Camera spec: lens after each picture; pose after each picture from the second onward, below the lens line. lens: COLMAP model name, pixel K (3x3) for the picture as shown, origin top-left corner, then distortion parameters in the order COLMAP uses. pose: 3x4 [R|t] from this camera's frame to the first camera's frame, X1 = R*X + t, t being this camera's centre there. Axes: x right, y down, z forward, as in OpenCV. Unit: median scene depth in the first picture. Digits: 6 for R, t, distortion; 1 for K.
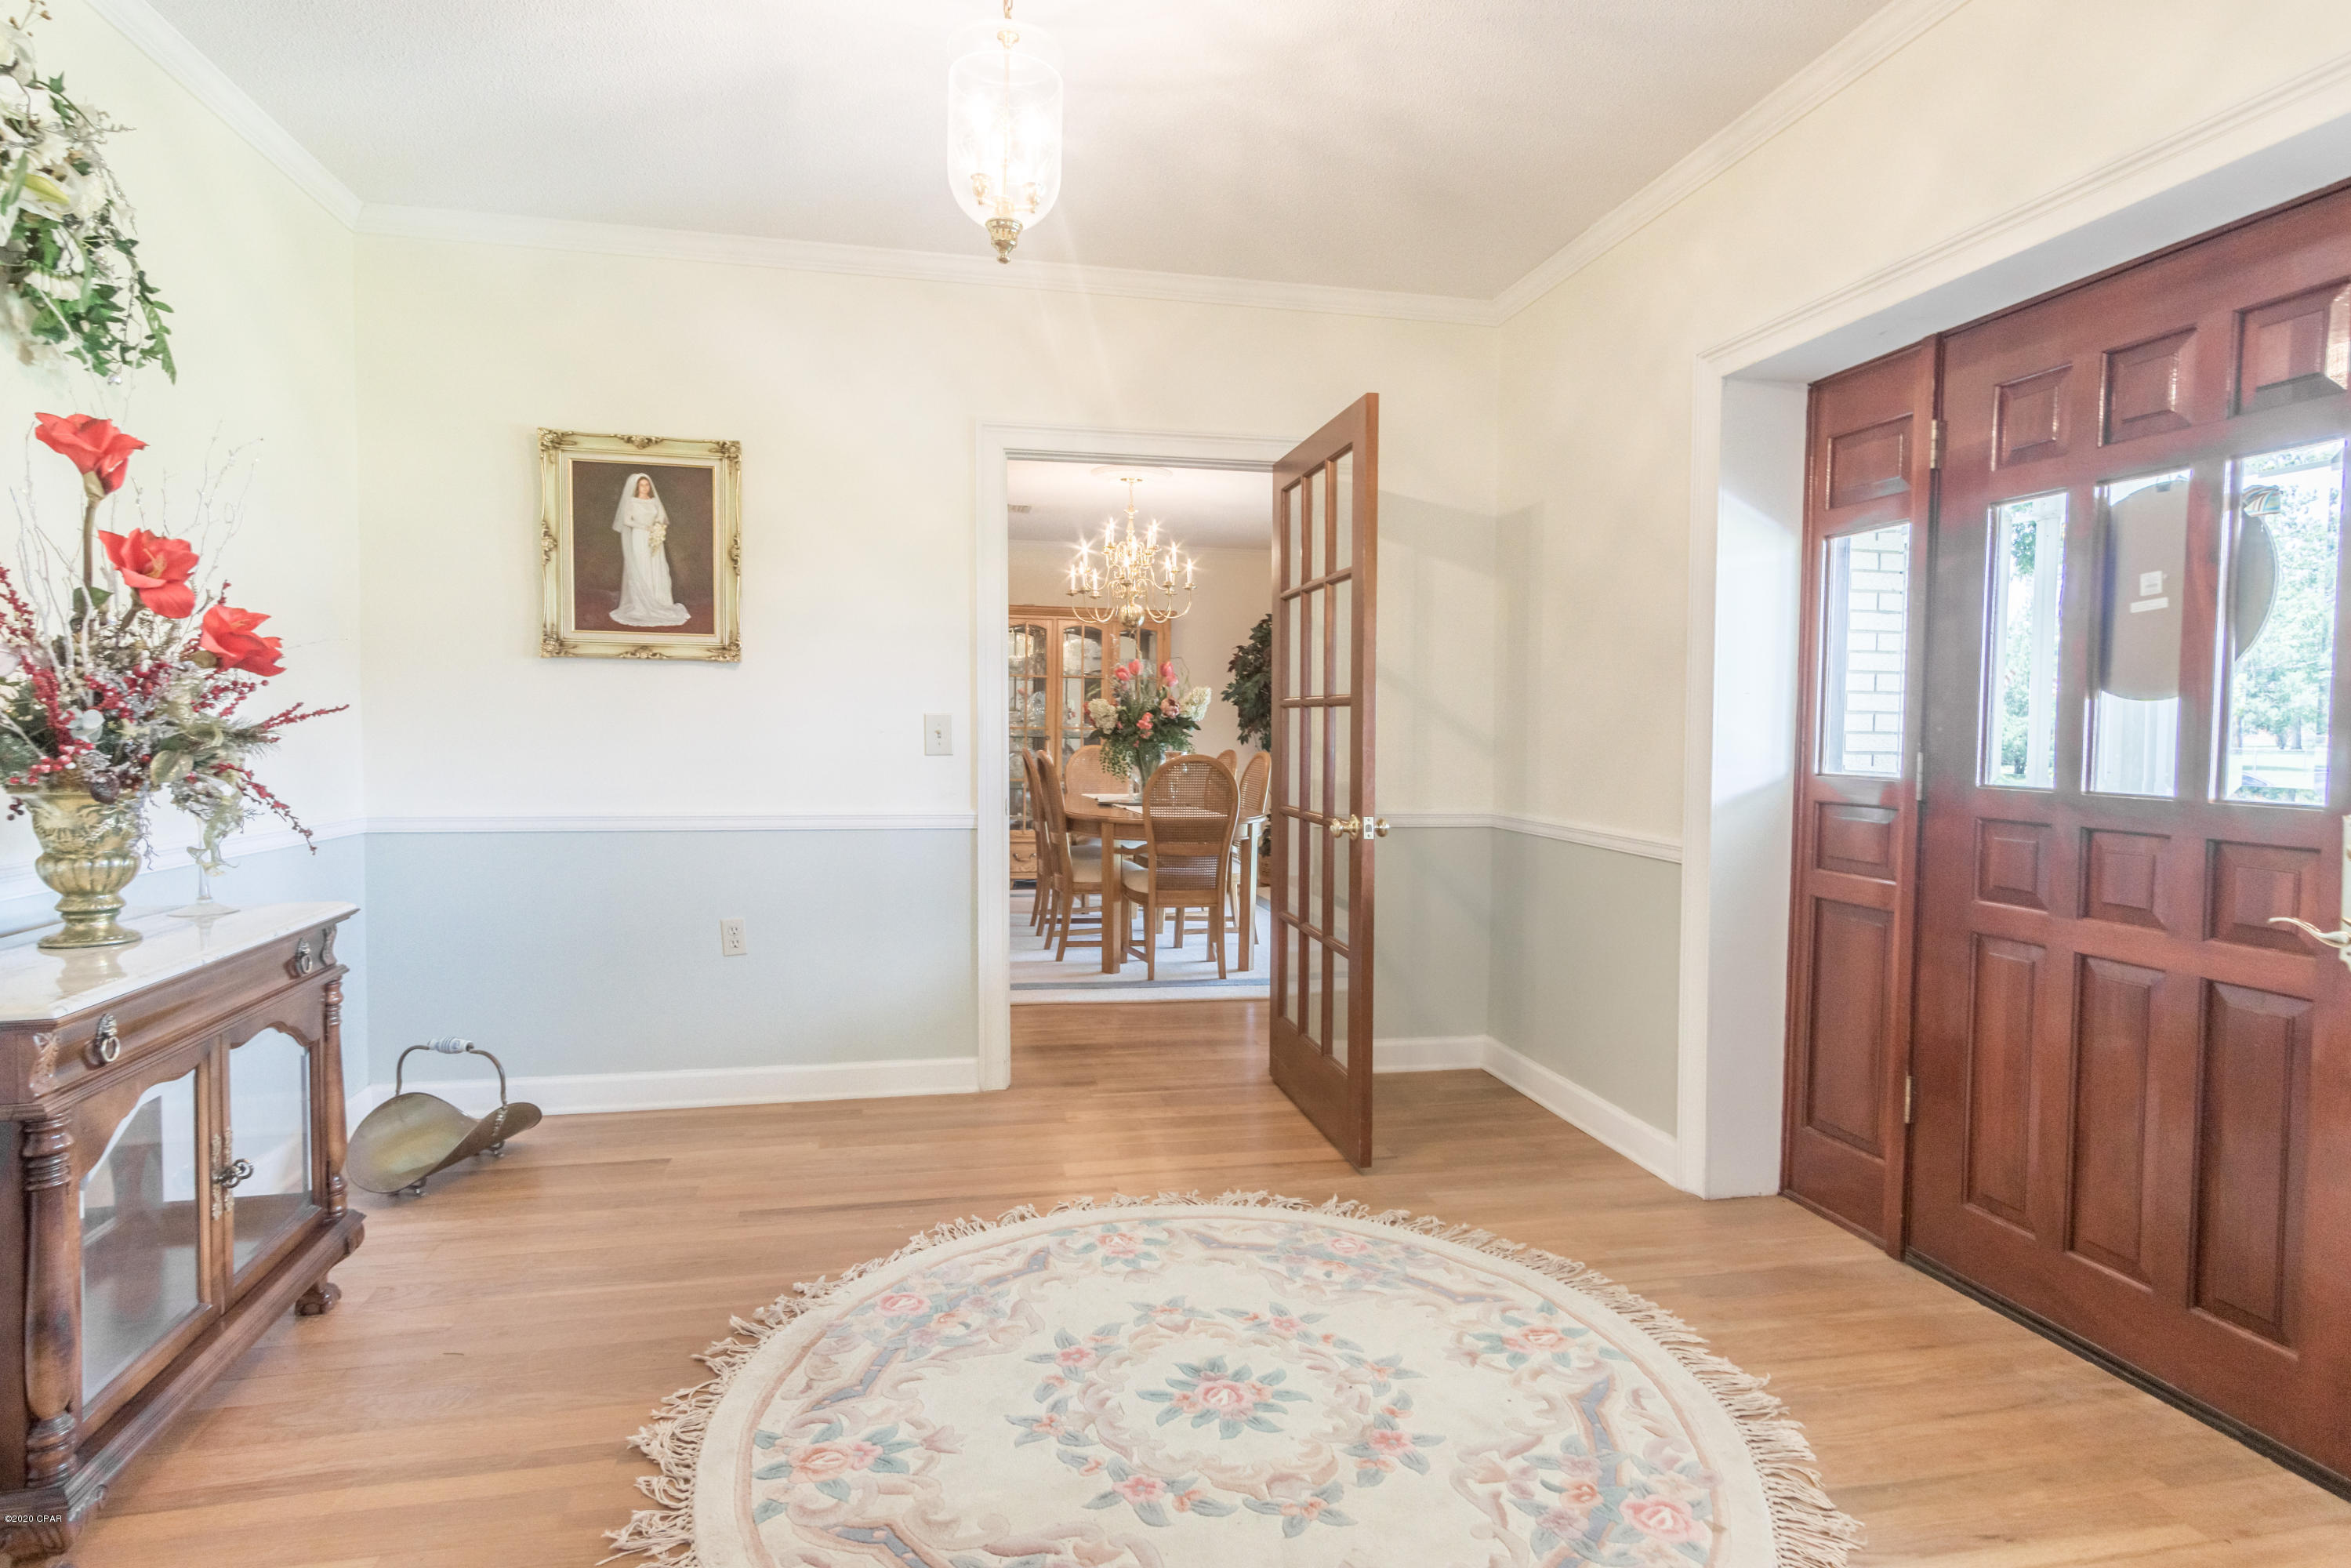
lens RADIAL K [[1231.3, 0, 1171.2], [0, 1231.3, 780.4], [0, 0, 1]] dist [0.001660, 0.000472]
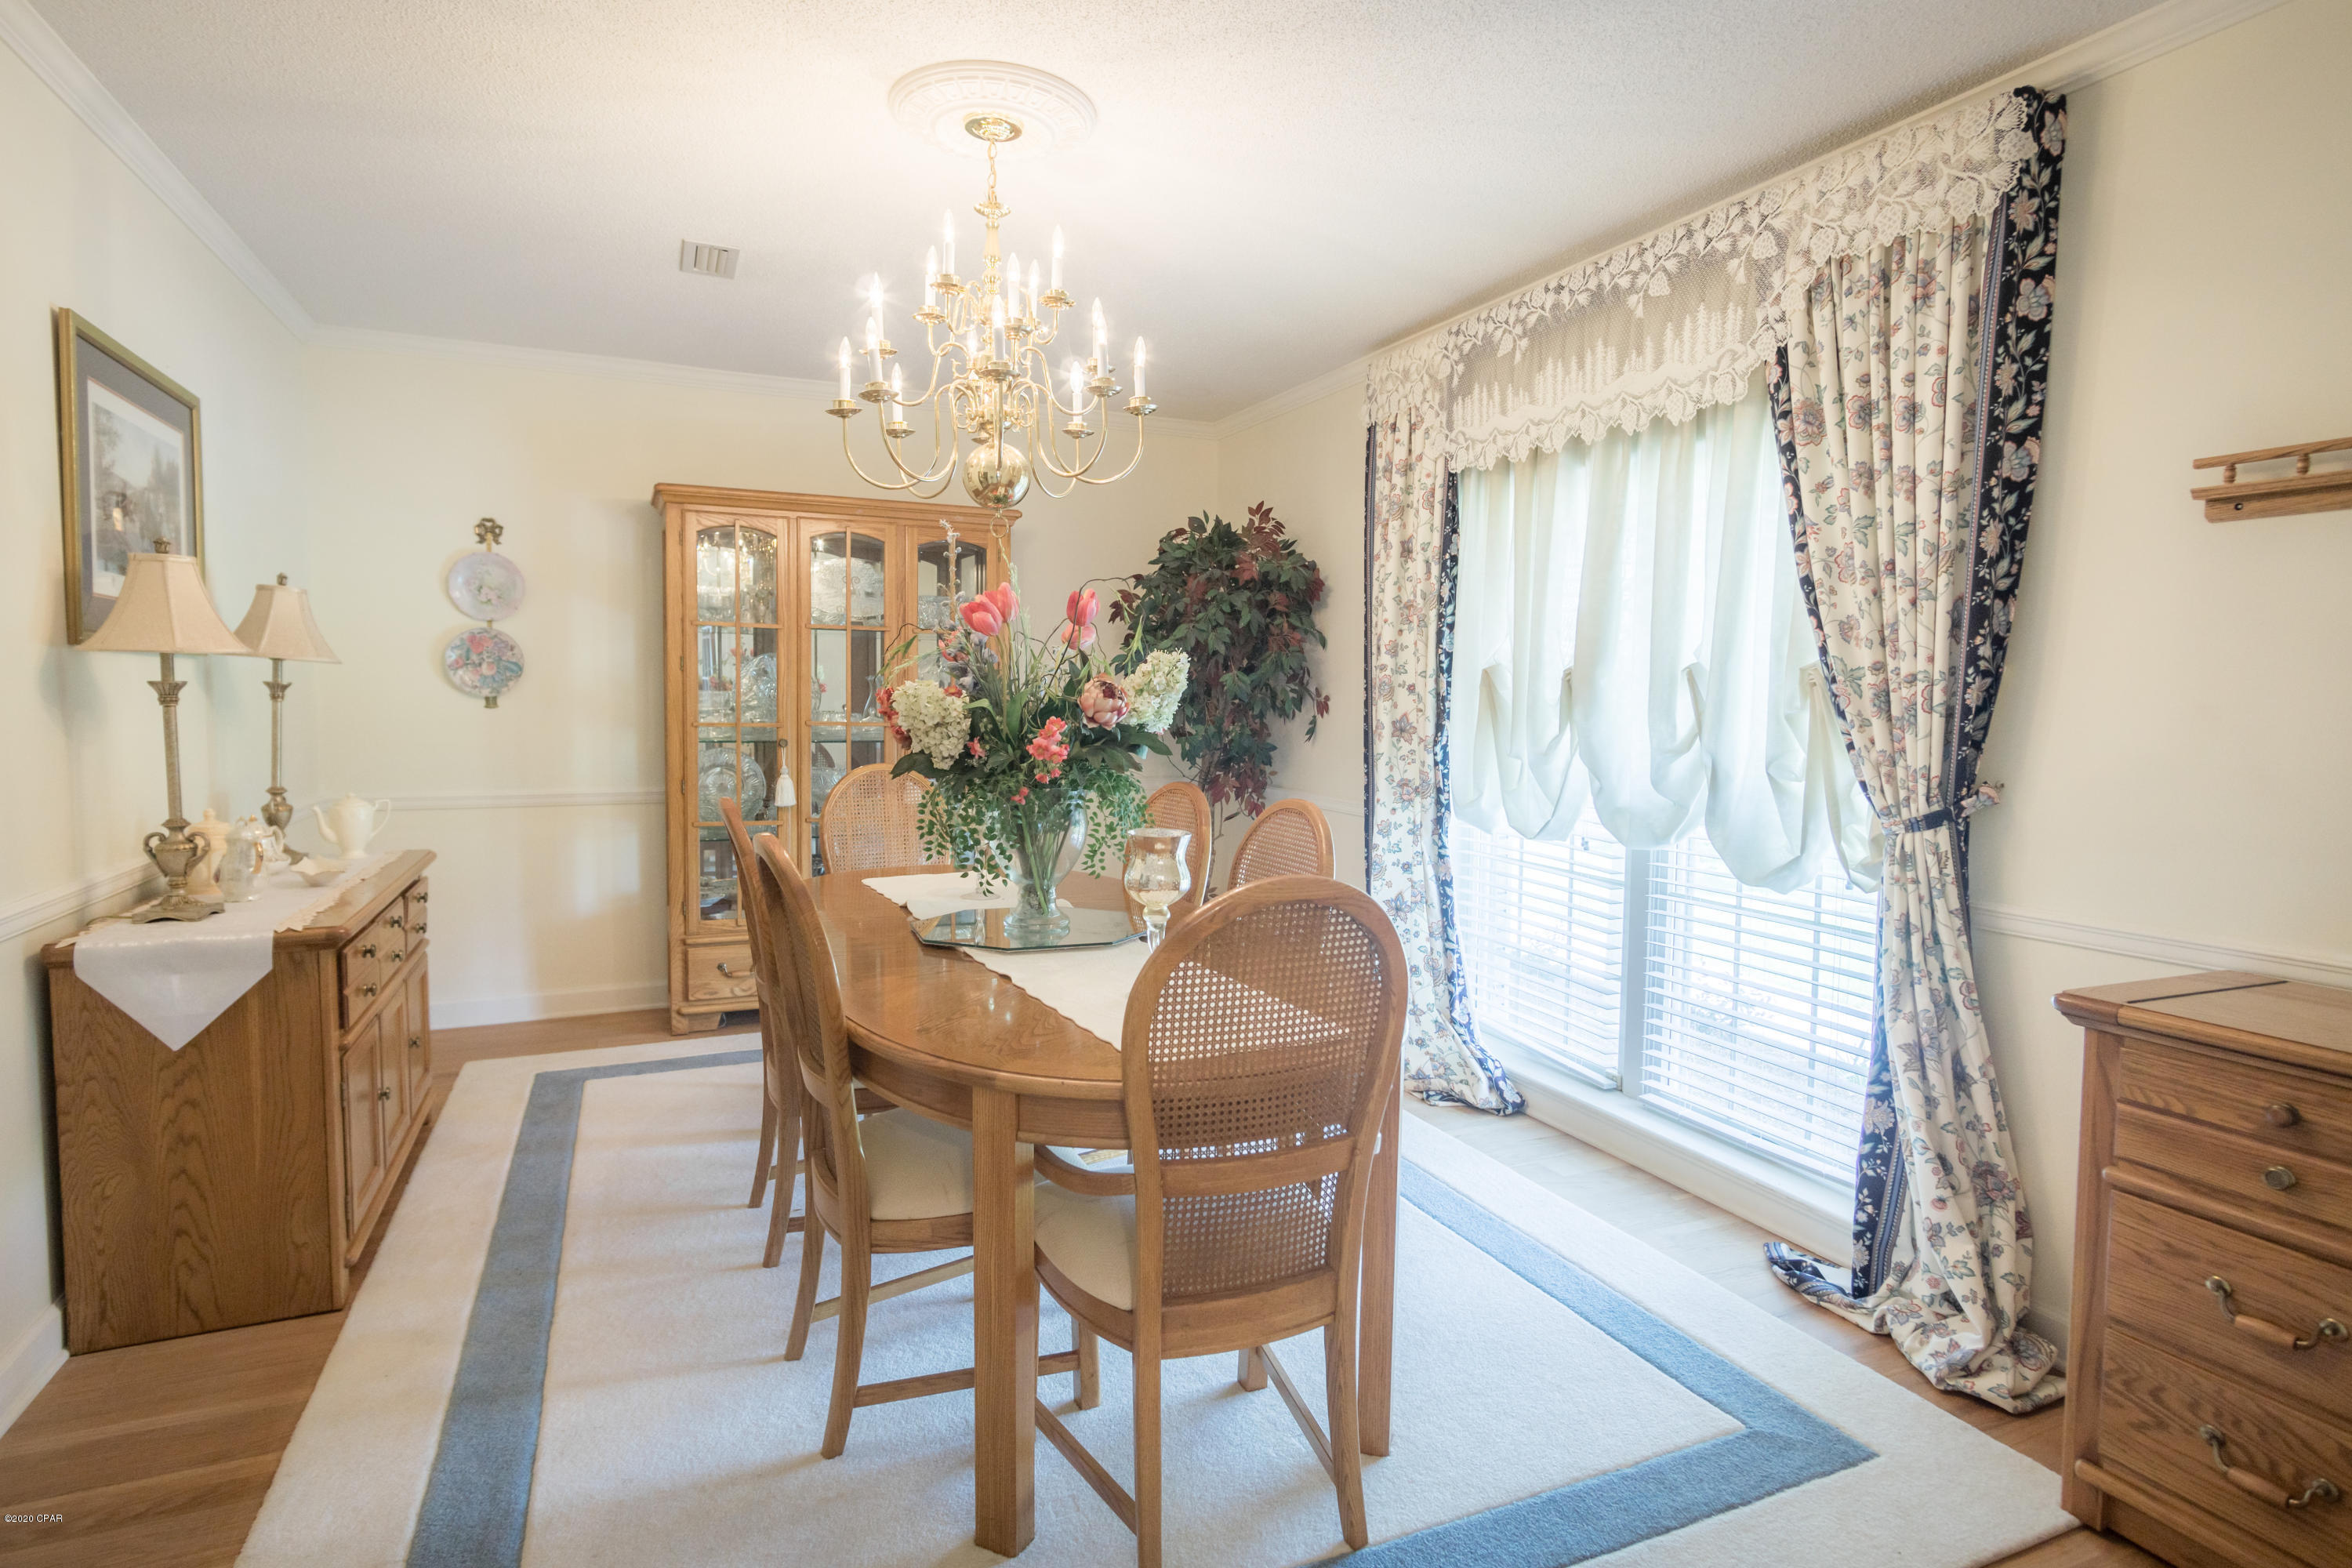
lens RADIAL K [[1231.7, 0, 1184.0], [0, 1231.7, 782.6], [0, 0, 1]] dist [0.001660, 0.000472]
pose [[0.976676, -0.018403, 0.213926, -0.060440], [0.010732, 0.999259, 0.036962, -0.046518], [-0.214448, -0.033804, 0.976150, 0.588900]]
